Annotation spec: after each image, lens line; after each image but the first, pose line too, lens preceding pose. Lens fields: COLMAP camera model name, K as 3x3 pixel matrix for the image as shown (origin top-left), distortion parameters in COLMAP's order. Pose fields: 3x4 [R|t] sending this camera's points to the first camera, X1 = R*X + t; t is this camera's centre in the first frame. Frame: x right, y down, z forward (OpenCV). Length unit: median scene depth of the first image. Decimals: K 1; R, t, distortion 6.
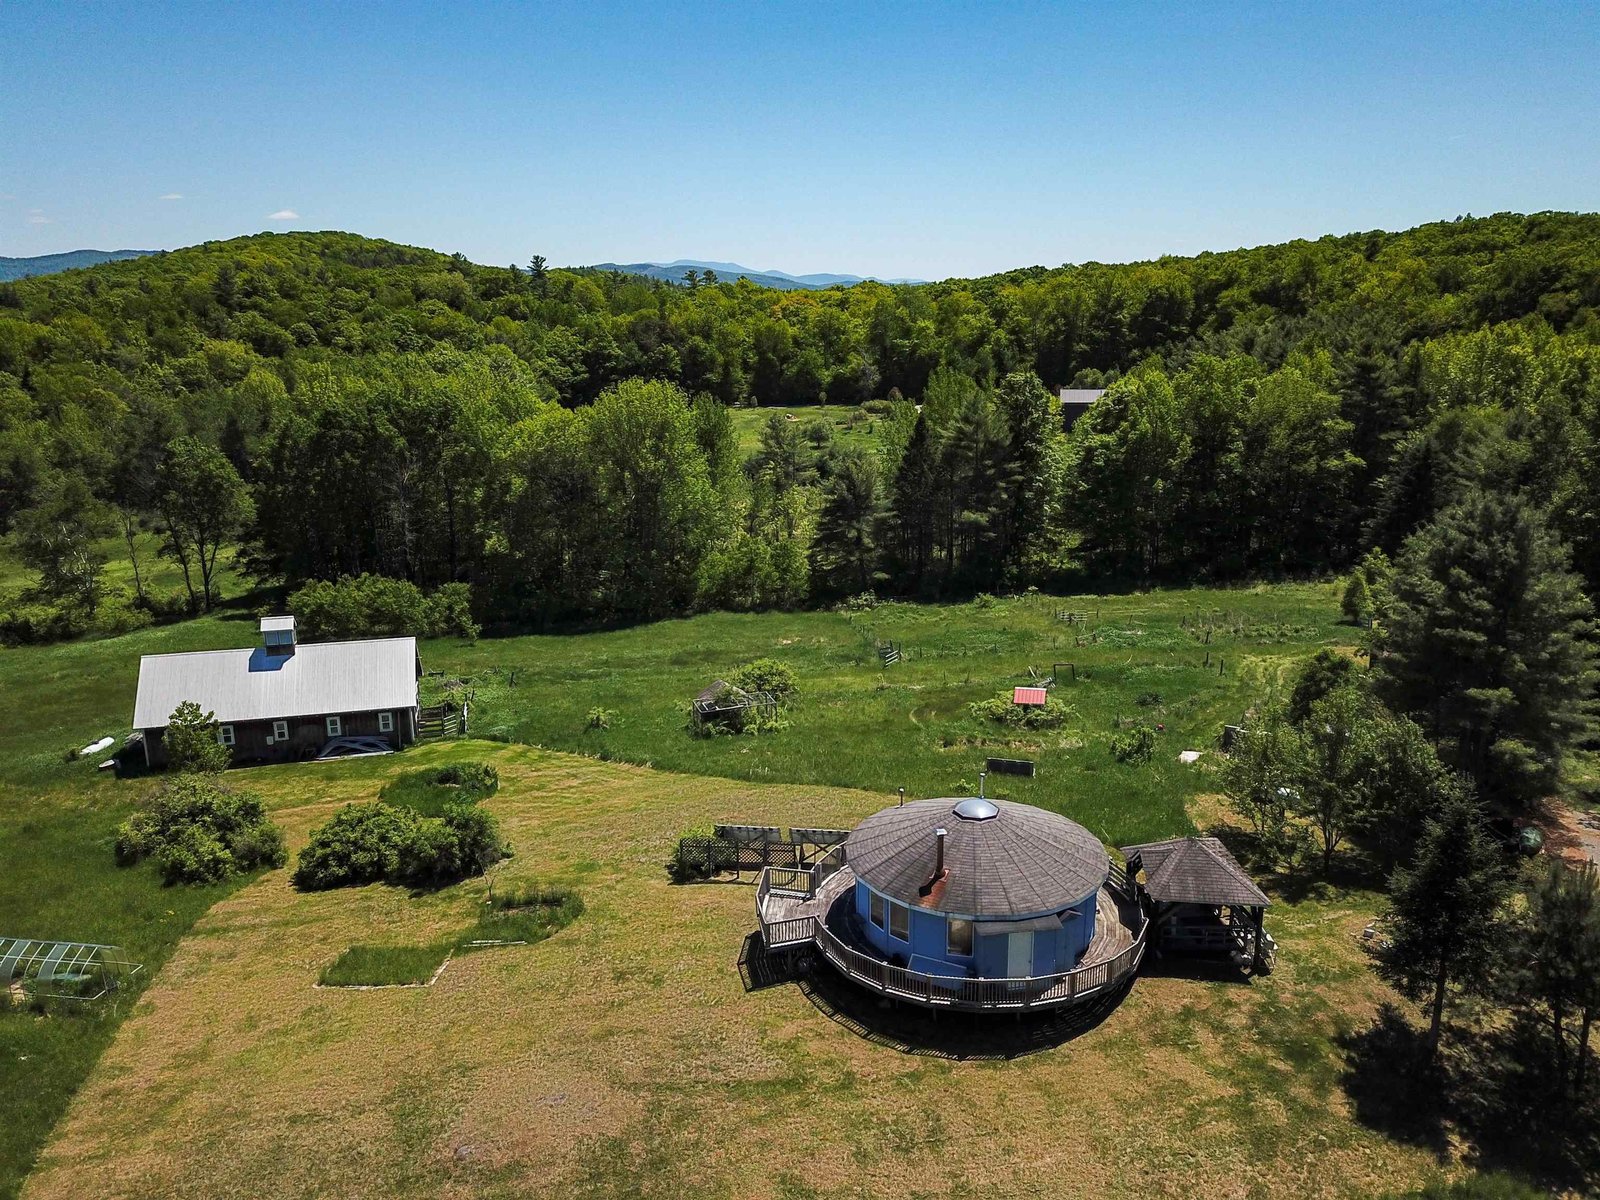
lens RADIAL K [[1216.2, 0, 819.8], [0, 1216.2, 598.3], [0, 0, 1]] dist [-0.002034, 0.000536]
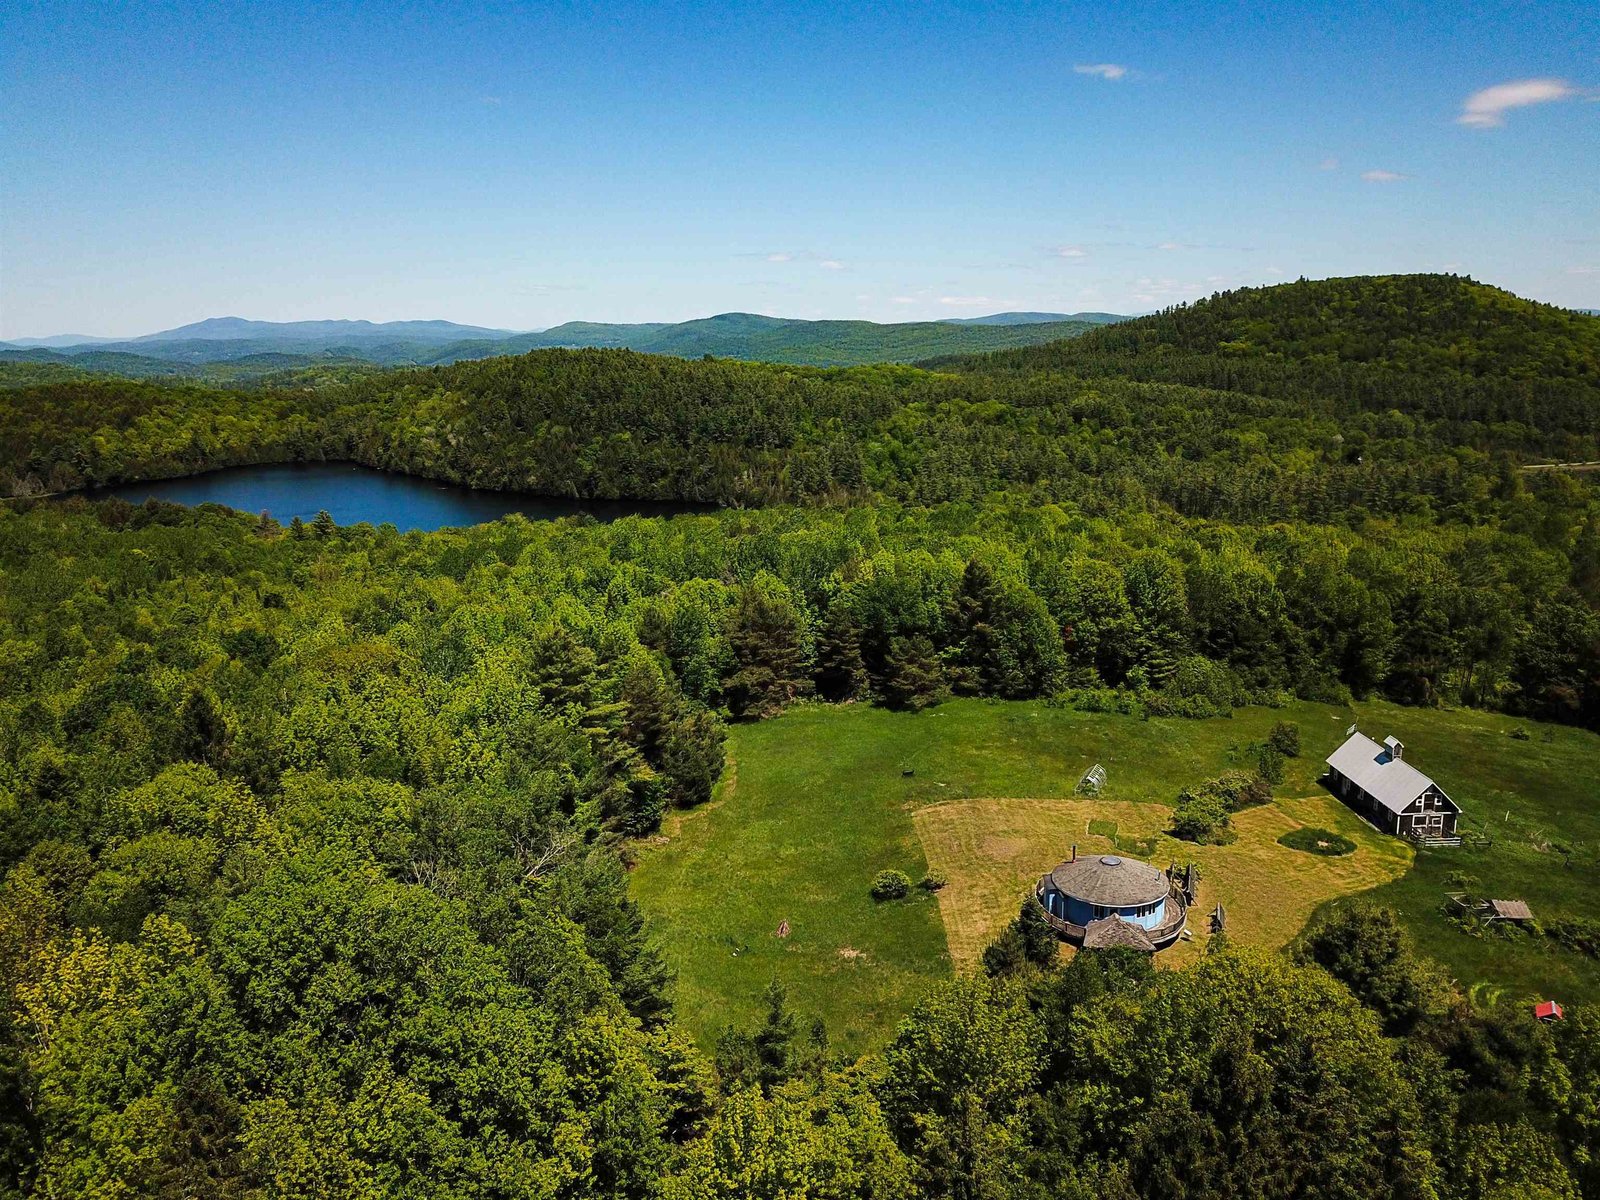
lens RADIAL K [[1211.7, 0, 817.1], [0, 1211.7, 595.8], [0, 0, 1]] dist [0.039881, -0.032090]
pose [[-0.195834, 0.218298, -0.956031, 0.882398], [-0.222793, 0.939510, 0.260162, -0.292522], [0.954993, 0.263945, -0.135353, 0.245724]]
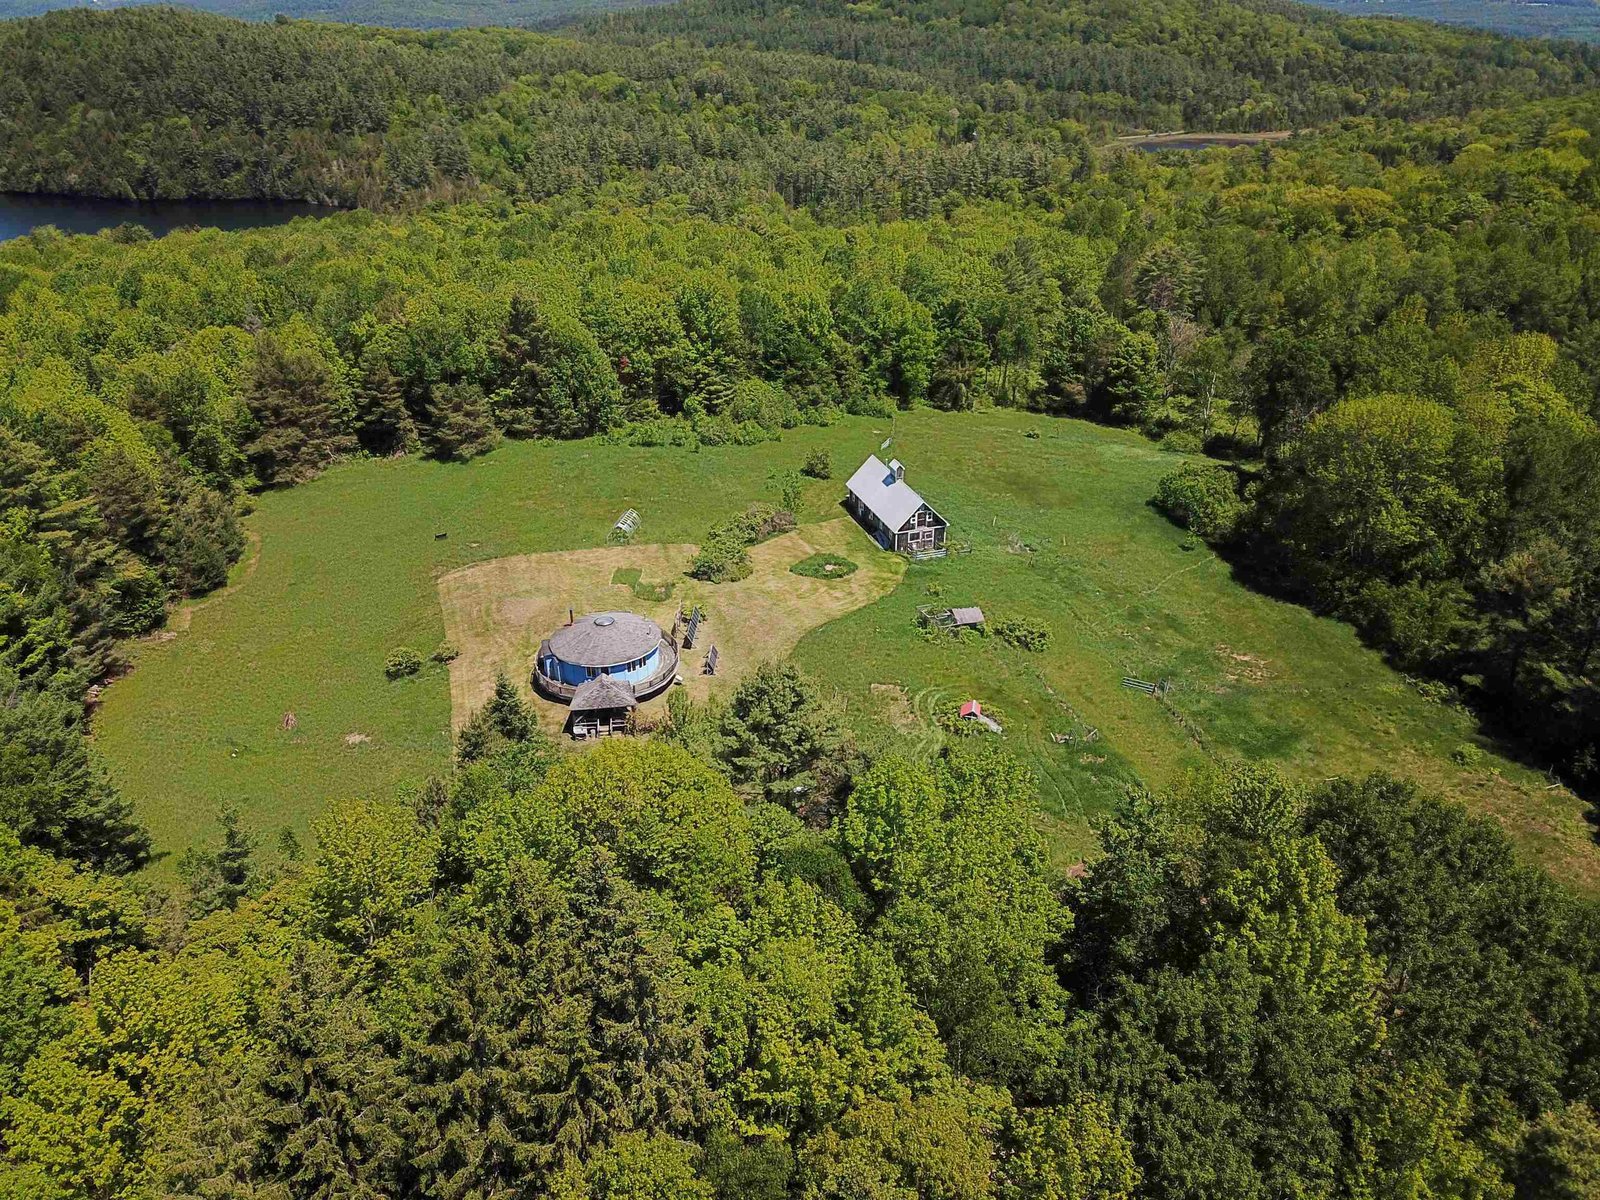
lens RADIAL K [[1213.3, 0, 801.2], [0, 1213.3, 591.4], [0, 0, 1]] dist [0.016440, -0.014490]
pose [[0.072474, 0.454724, -0.887679, 0.853599], [-0.238168, 0.872161, 0.427330, -0.376278], [0.968516, 0.180447, 0.171509, 0.361878]]
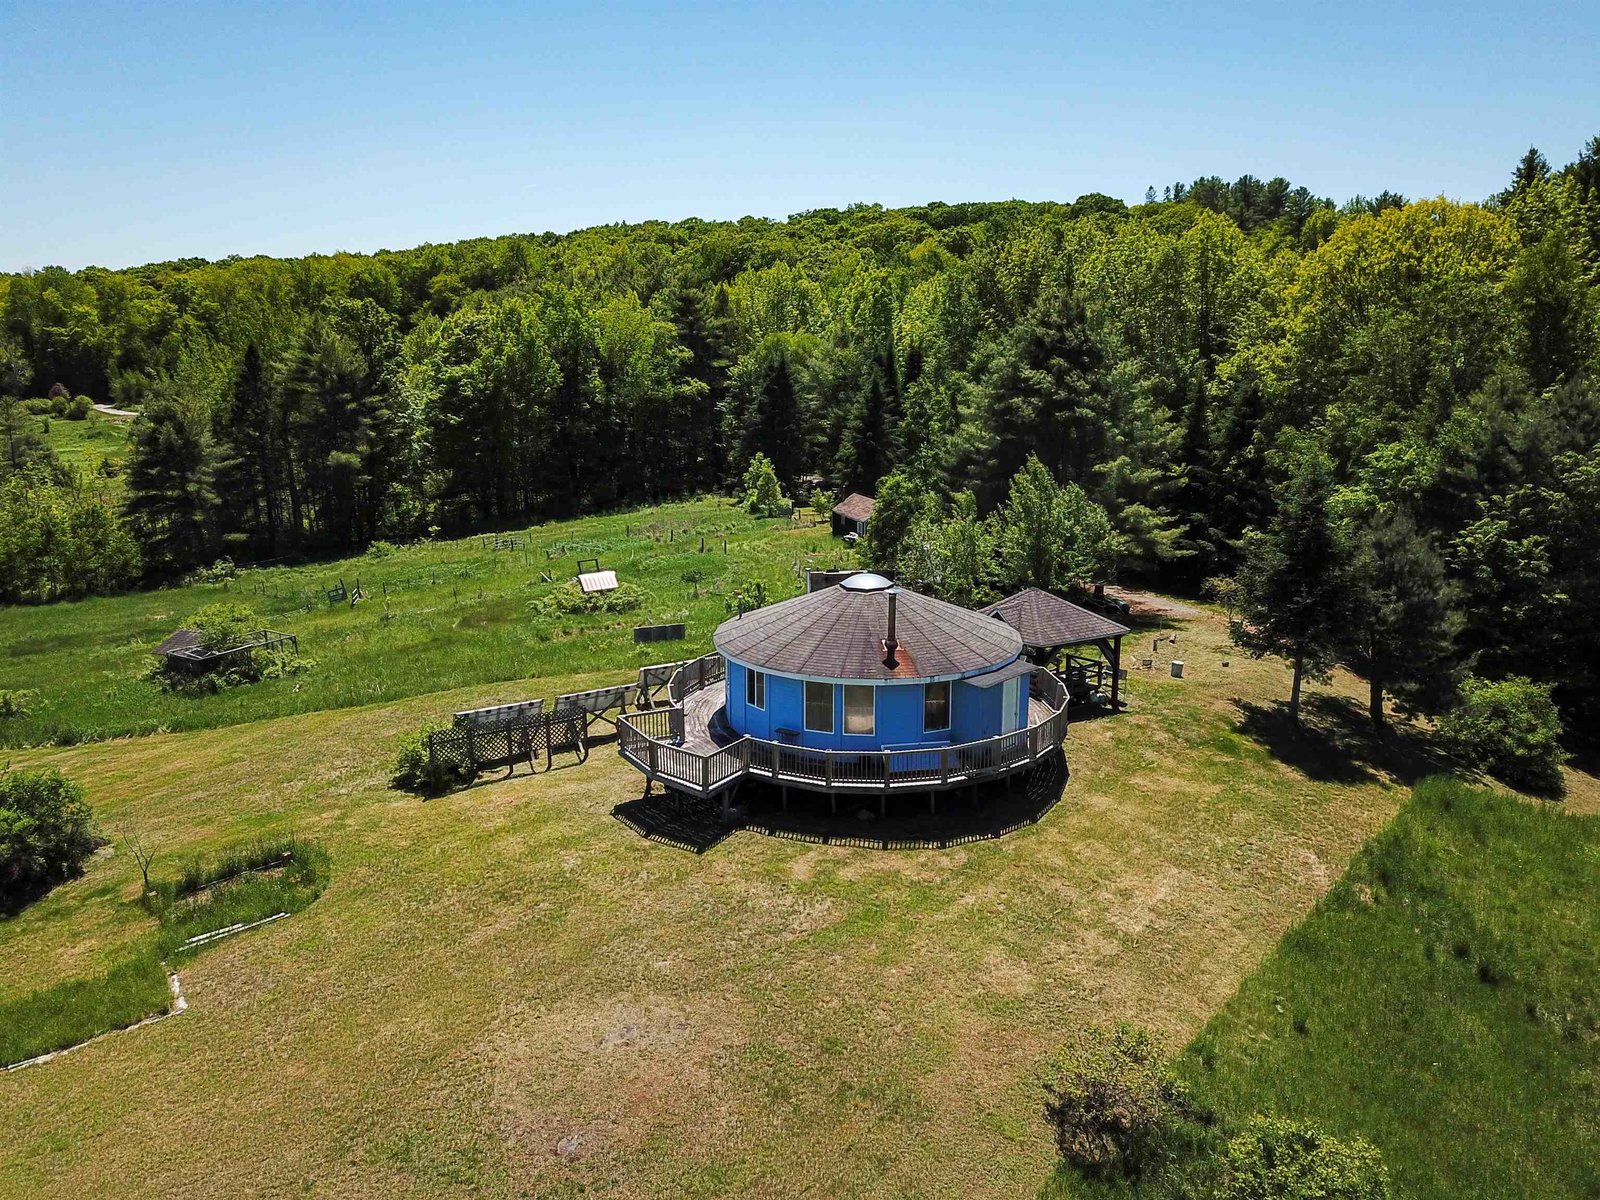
lens RADIAL K [[1218.6, 0, 800.0], [0, 1218.6, 600.0], [0, 0, 1]] dist [0.013652, -0.029837]
pose [[0.777966, -0.129275, 0.614863, -0.162358], [0.148584, 0.988700, 0.019877, 0.061932], [-0.610485, 0.075895, 0.788383, 0.139432]]
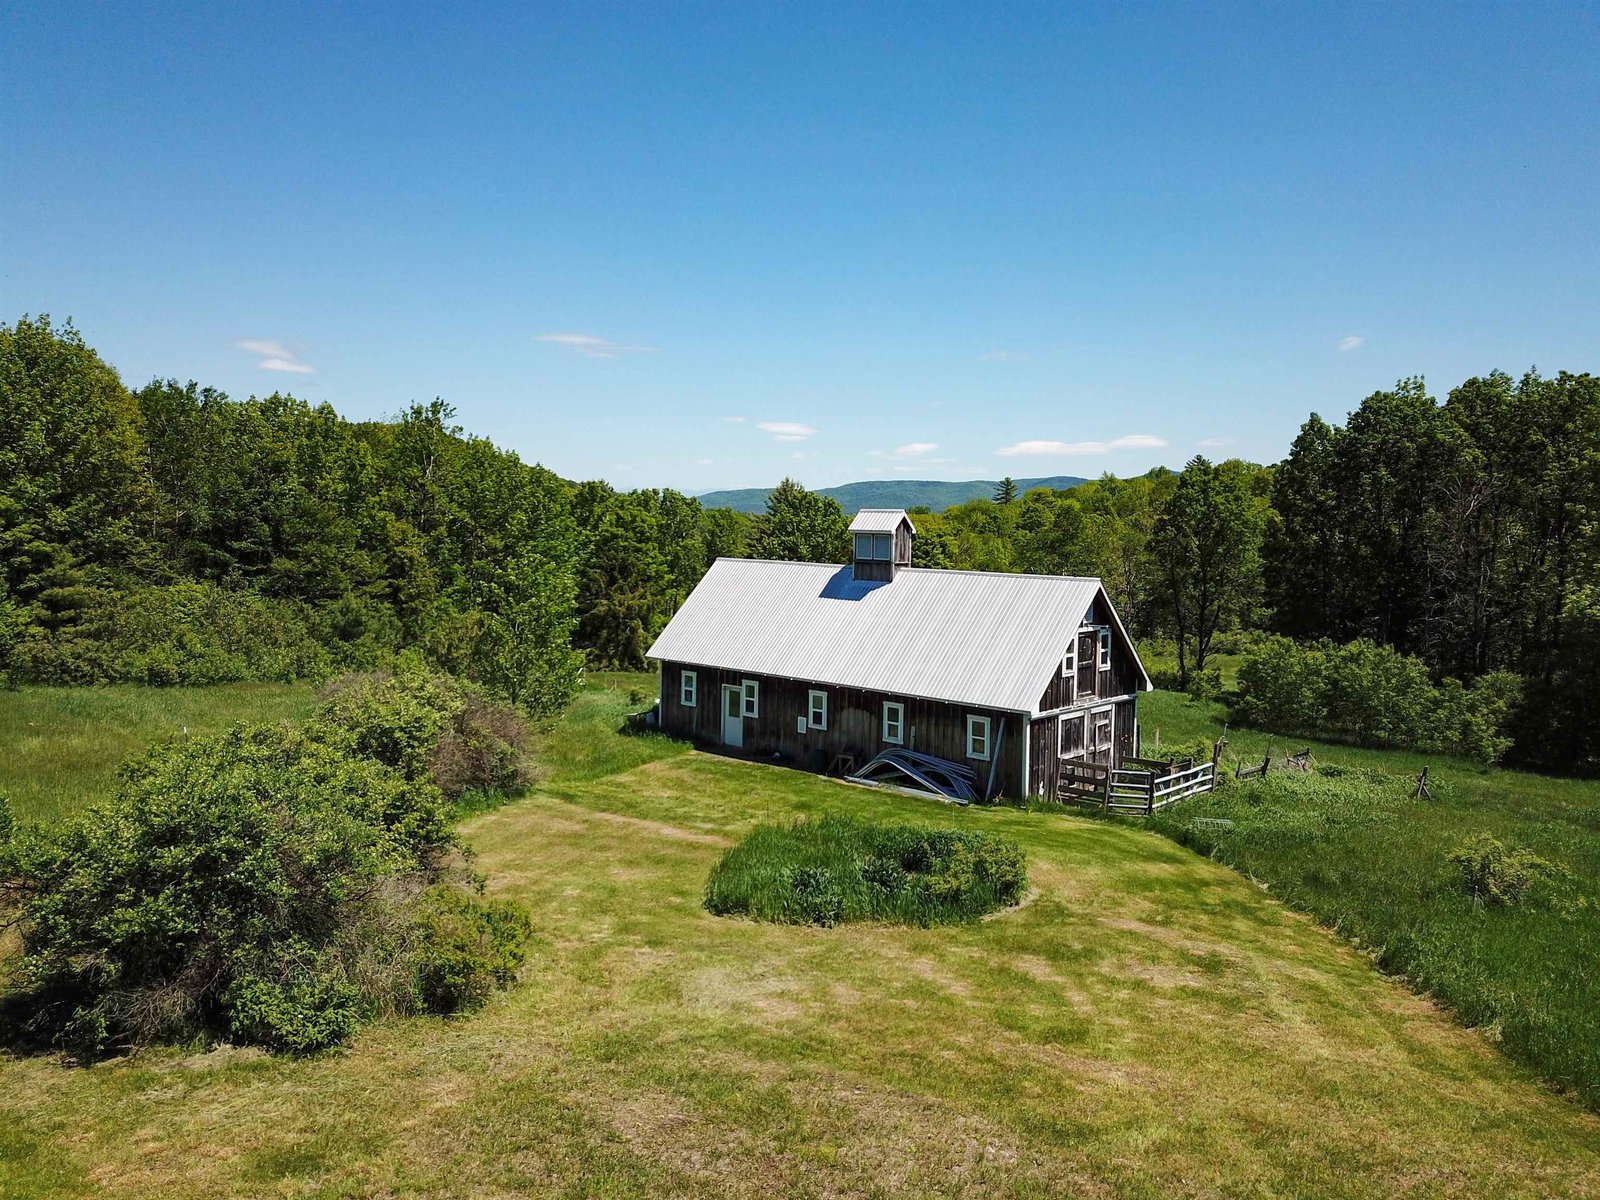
lens RADIAL K [[1213.3, 0, 801.2], [0, 1213.3, 591.4], [0, 0, 1]] dist [0.016440, -0.014490]
pose [[0.544365, 0.072453, -0.835714, -0.012740], [-0.224115, 0.972610, -0.061662, 0.058816], [0.808356, 0.220863, 0.545692, 0.442242]]
